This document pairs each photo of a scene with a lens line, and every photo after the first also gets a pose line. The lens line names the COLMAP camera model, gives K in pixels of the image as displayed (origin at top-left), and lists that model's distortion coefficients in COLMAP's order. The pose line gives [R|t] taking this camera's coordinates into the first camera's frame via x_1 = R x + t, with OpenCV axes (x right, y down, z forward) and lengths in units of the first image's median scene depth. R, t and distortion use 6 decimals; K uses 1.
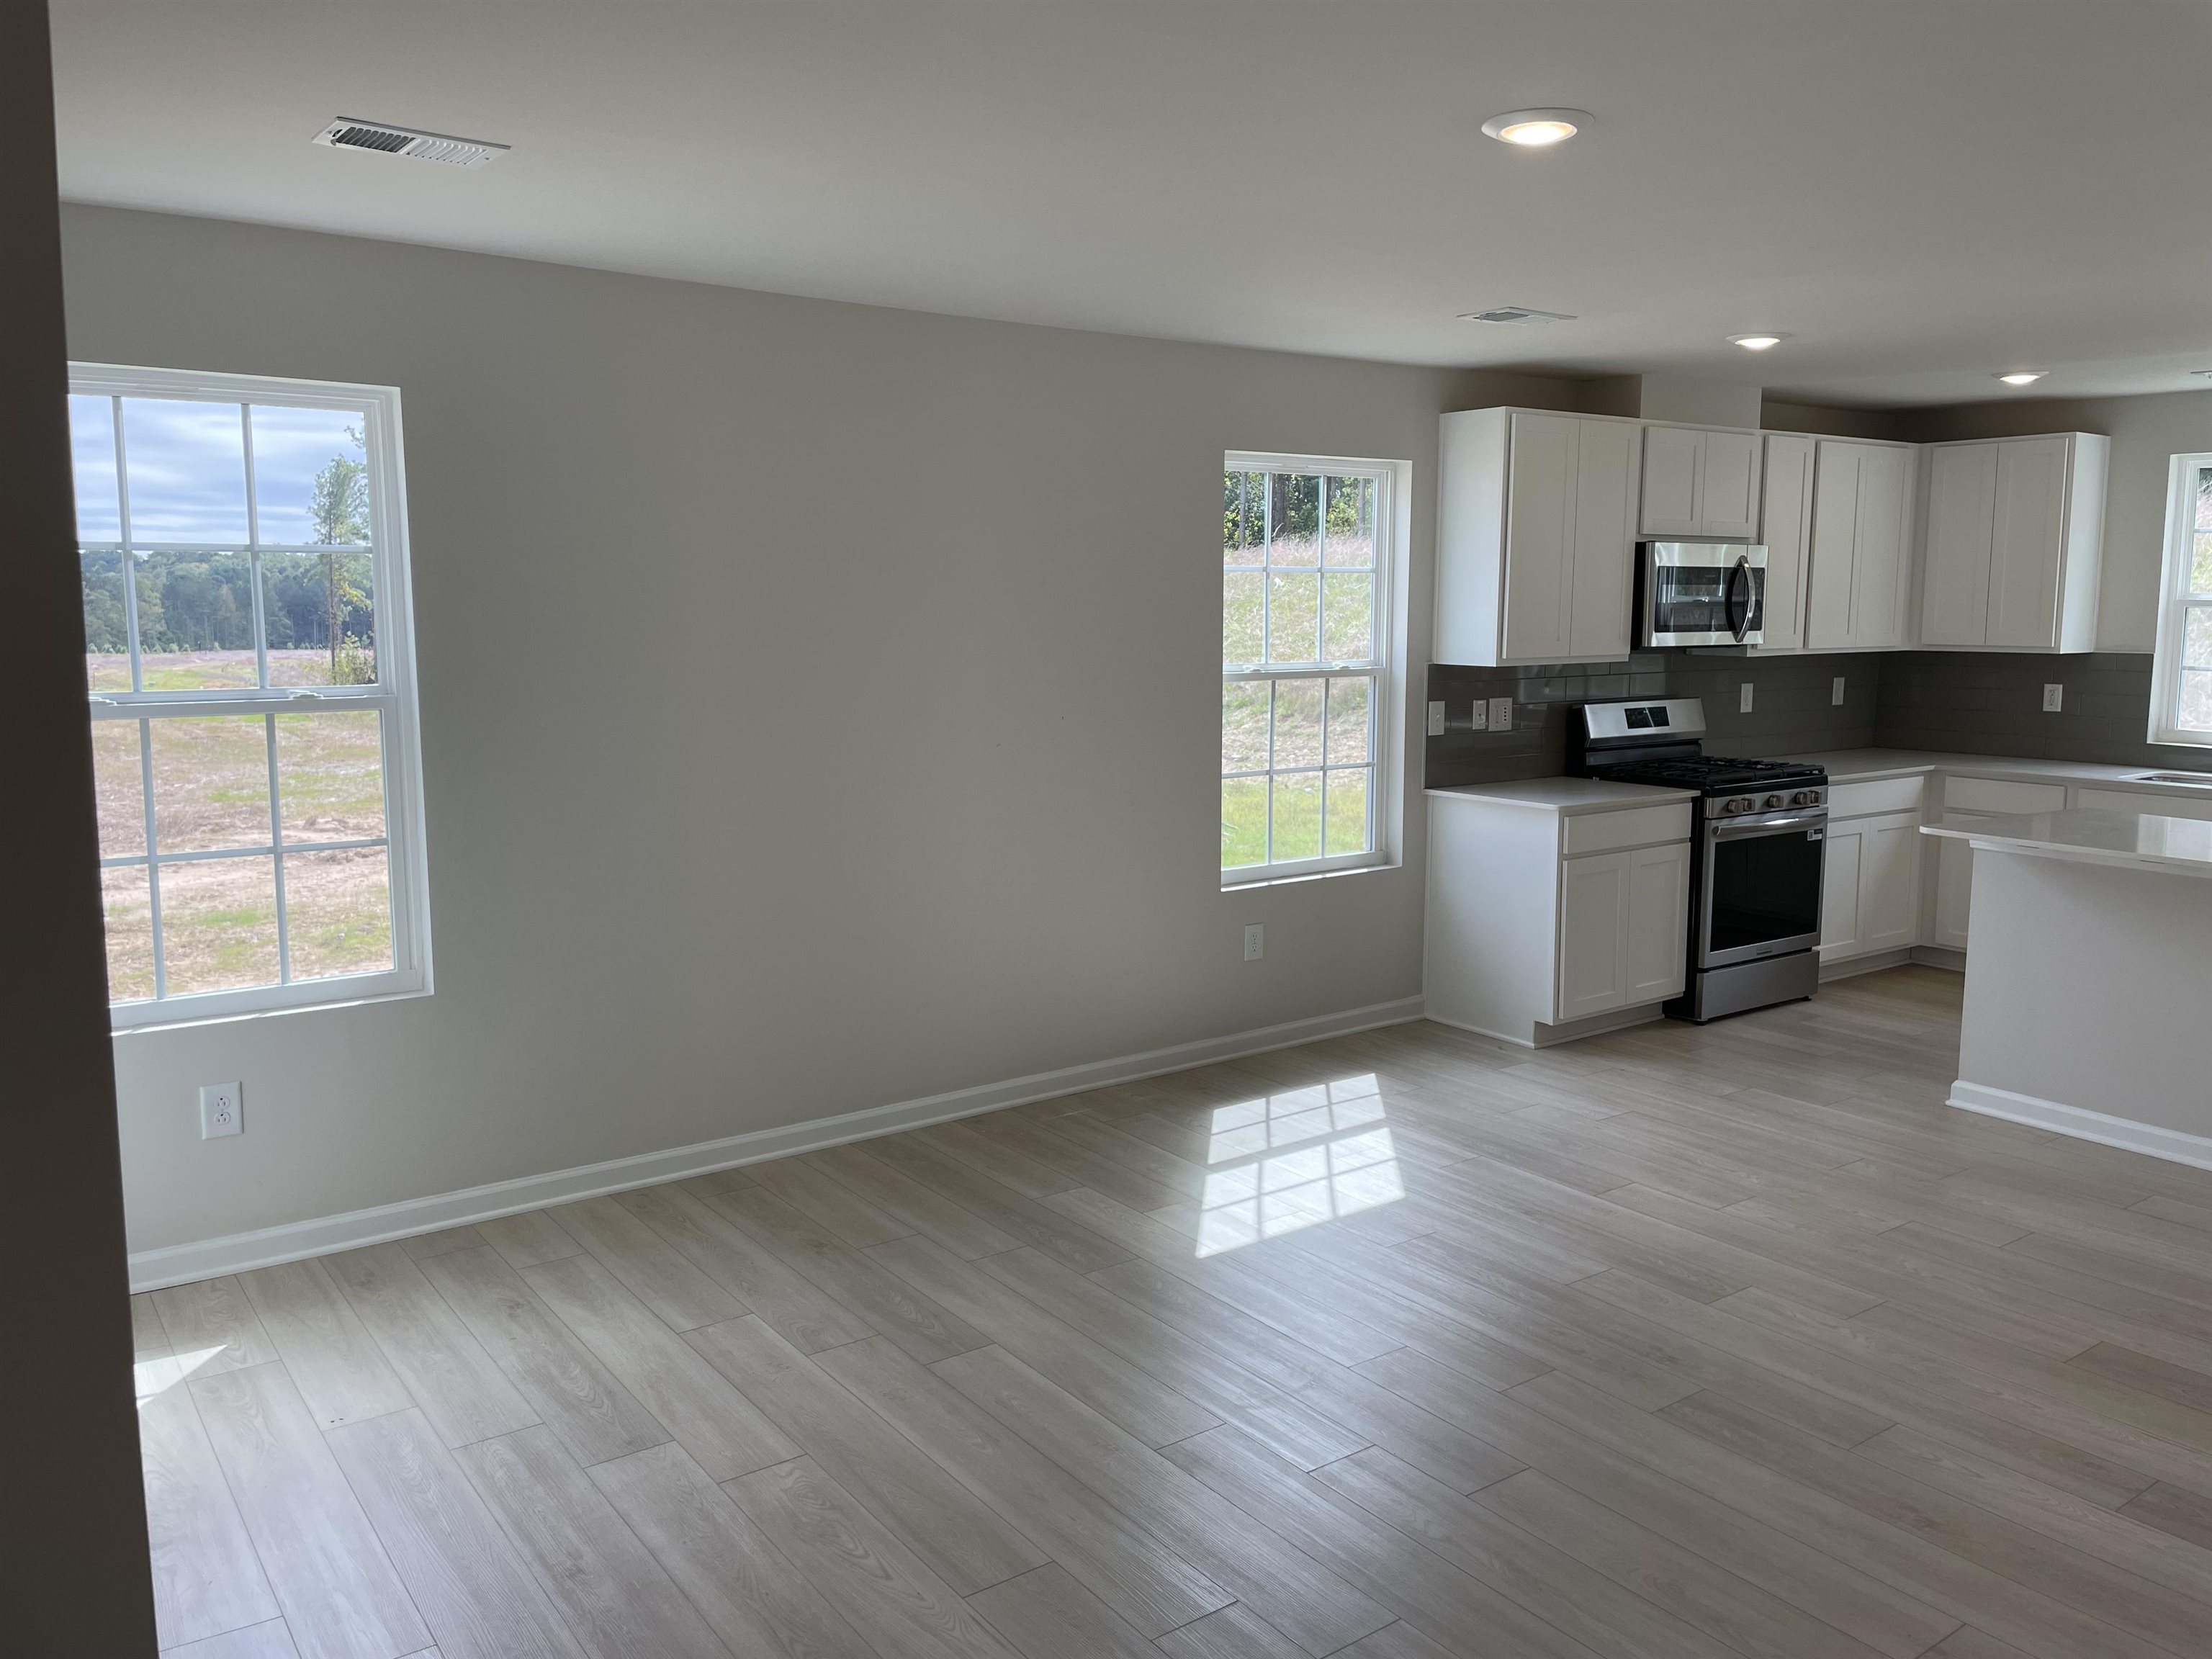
lens RADIAL K [[1696.6, 0, 1101.8], [0, 1696.6, 798.3], [0, 0, 1]] dist [0.094448, -0.110344]
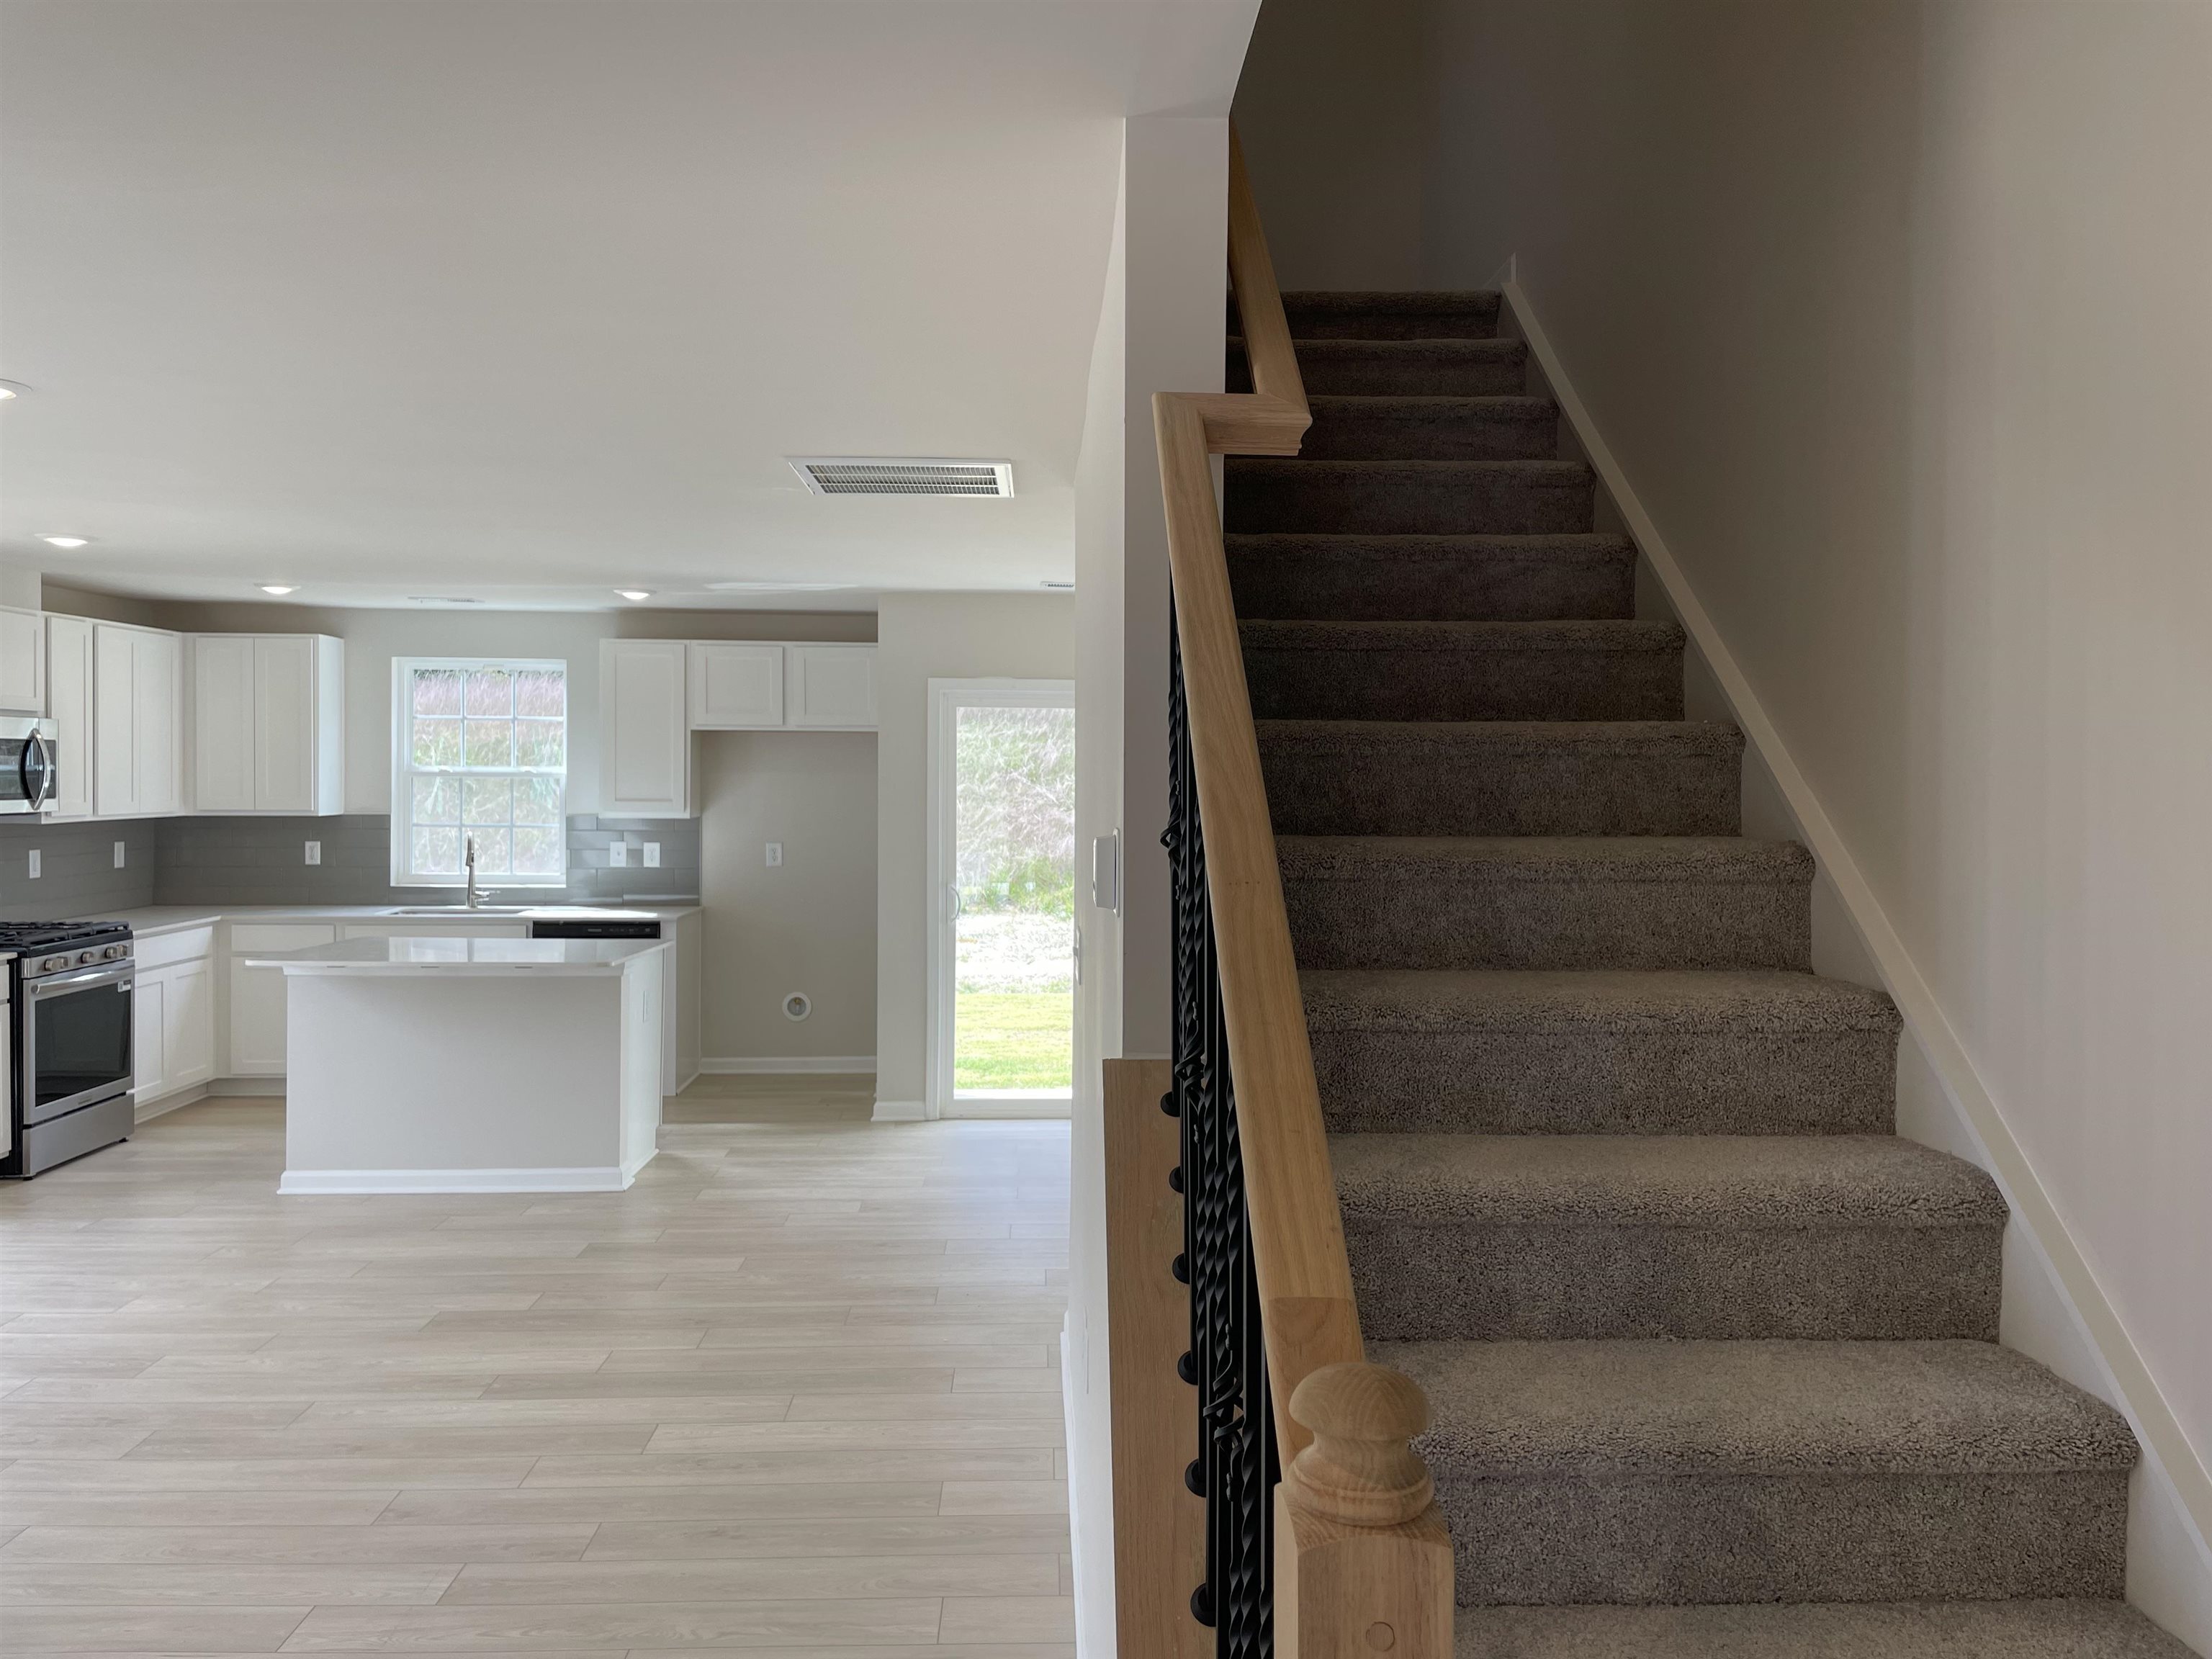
lens RADIAL K [[1685.8, 0, 1141.6], [0, 1685.8, 793.1], [0, 0, 1]] dist [0.089366, -0.116453]
pose [[0.547096, -0.011515, 0.836990, -0.135782], [0.095404, 0.994247, -0.048682, 0.014112], [-0.831615, 0.106486, 0.545048, -0.132728]]
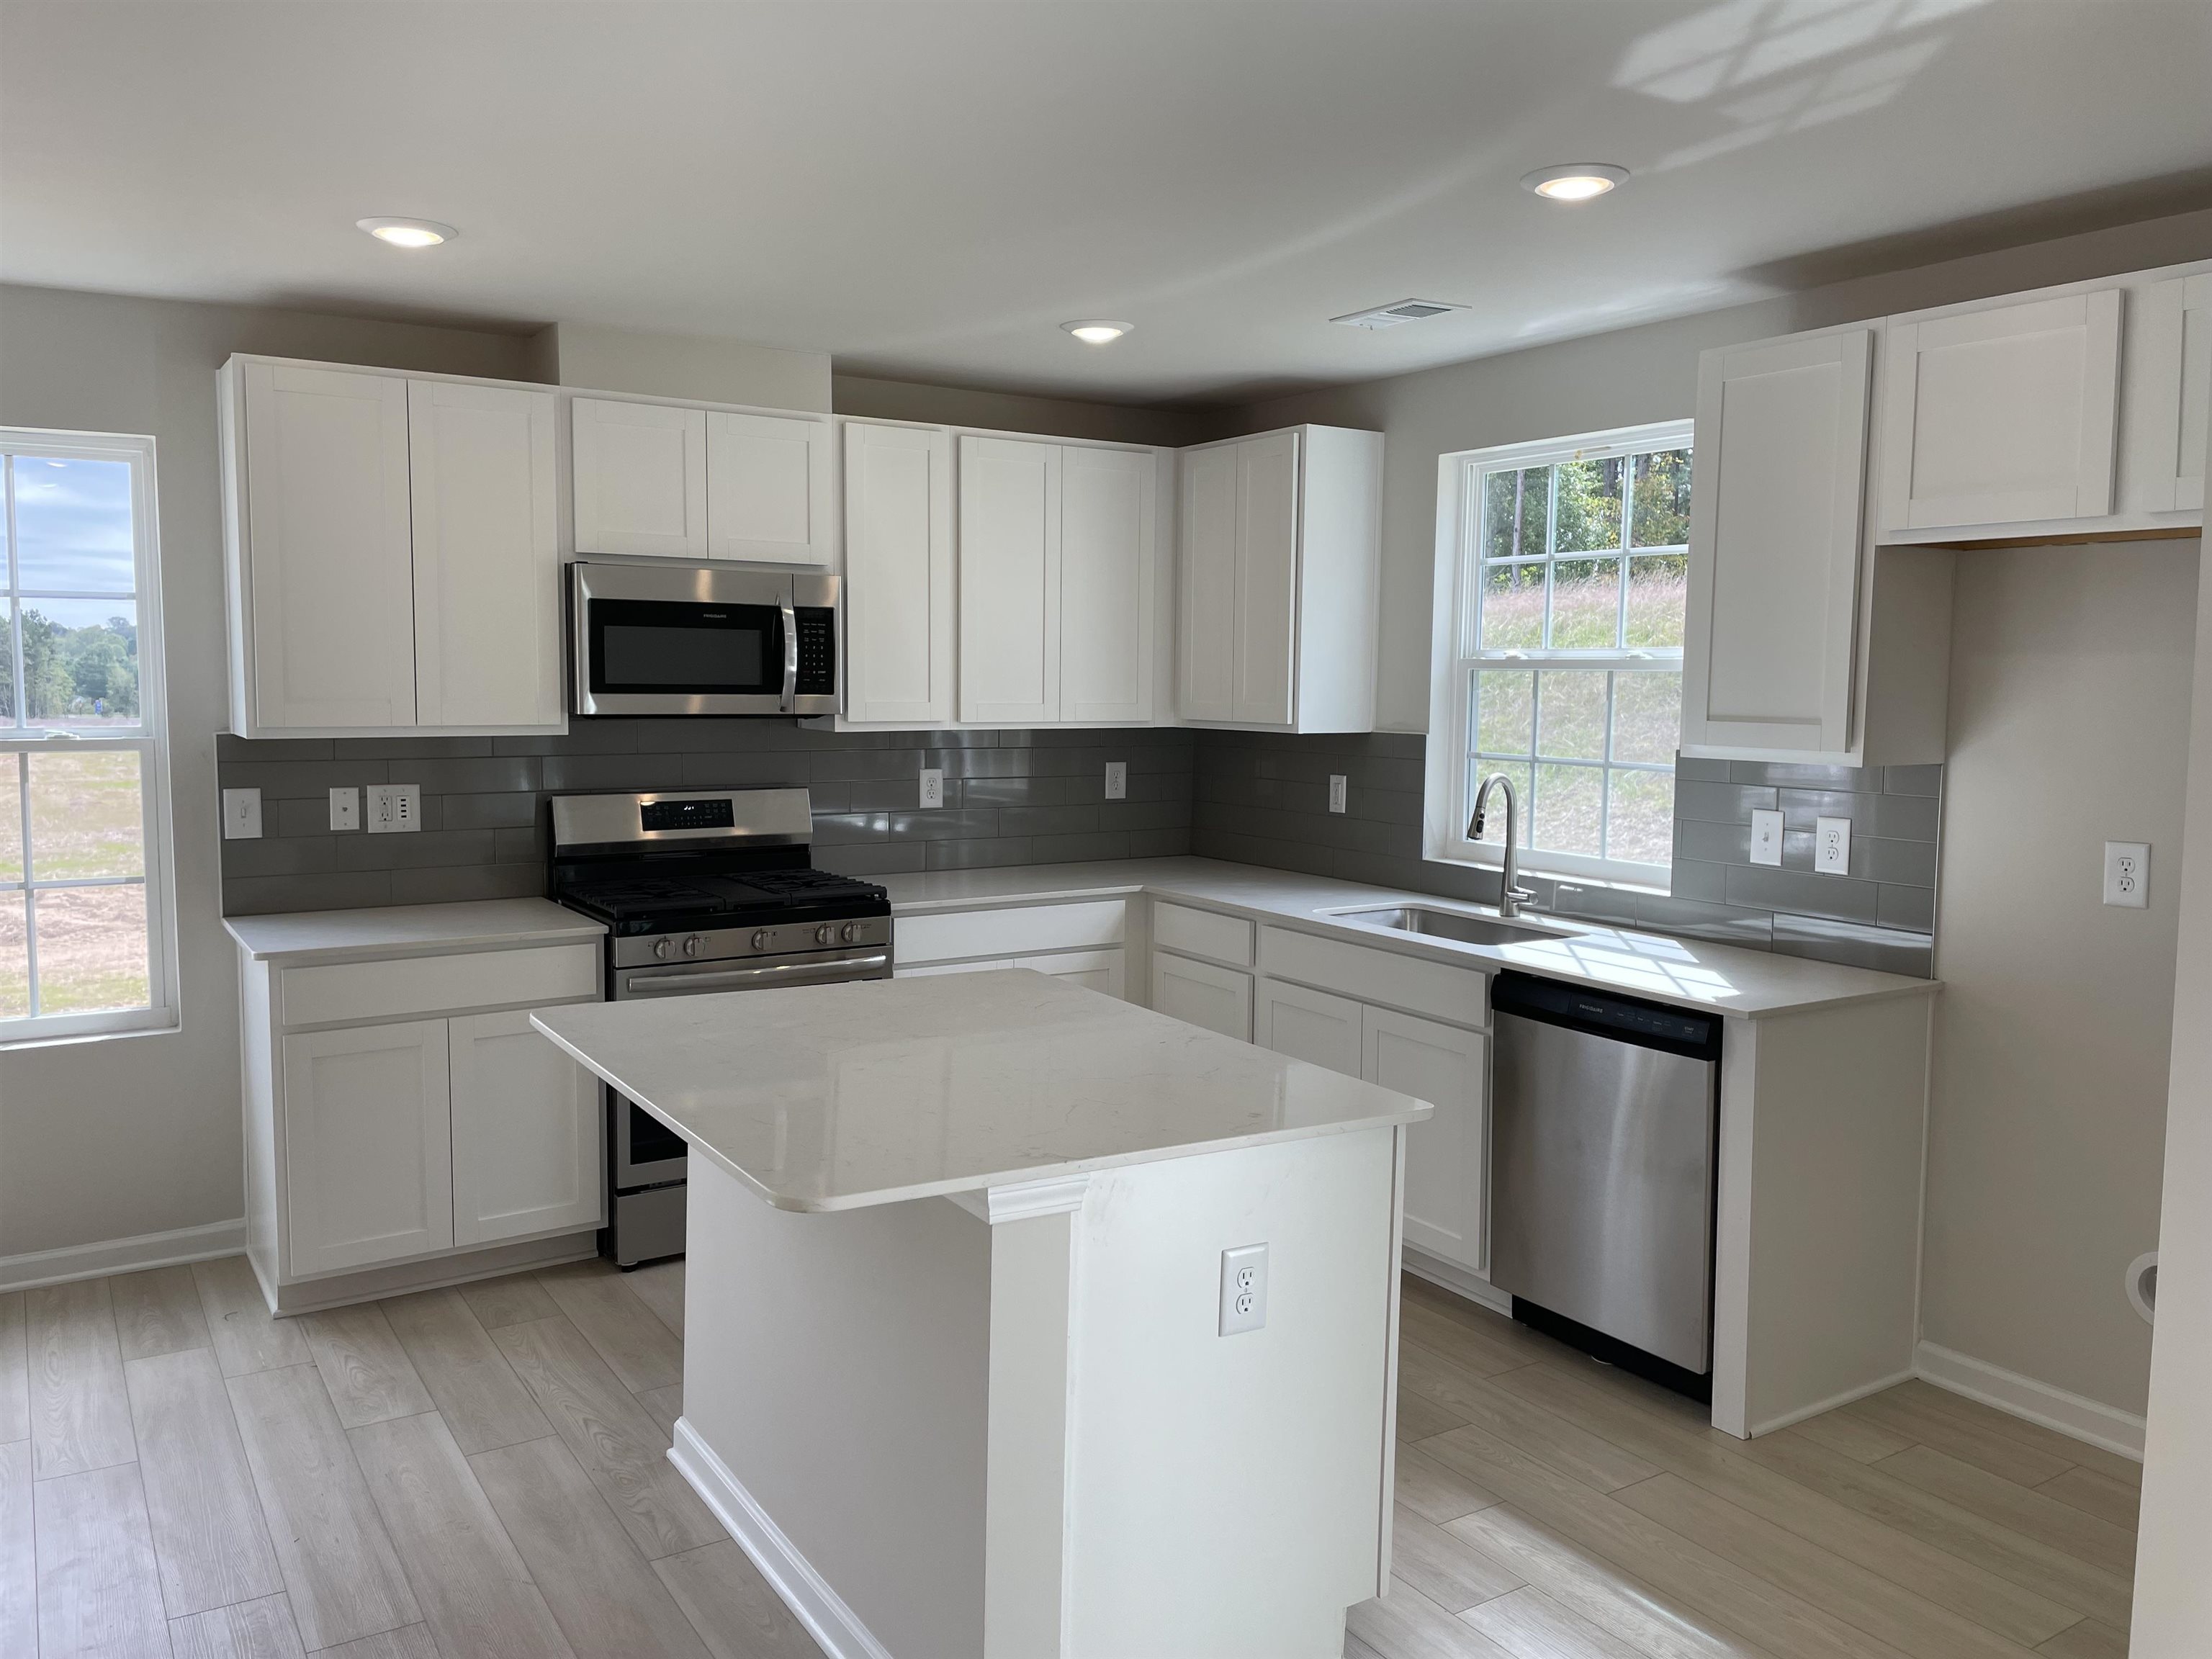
lens RADIAL K [[1696.6, 0, 1101.8], [0, 1696.6, 798.3], [0, 0, 1]] dist [0.094448, -0.110344]
pose [[0.998087, 0.010817, -0.060874, 0.548781], [-0.013526, 0.998928, -0.044271, -0.025686], [0.060330, 0.045010, 0.997163, 0.312167]]
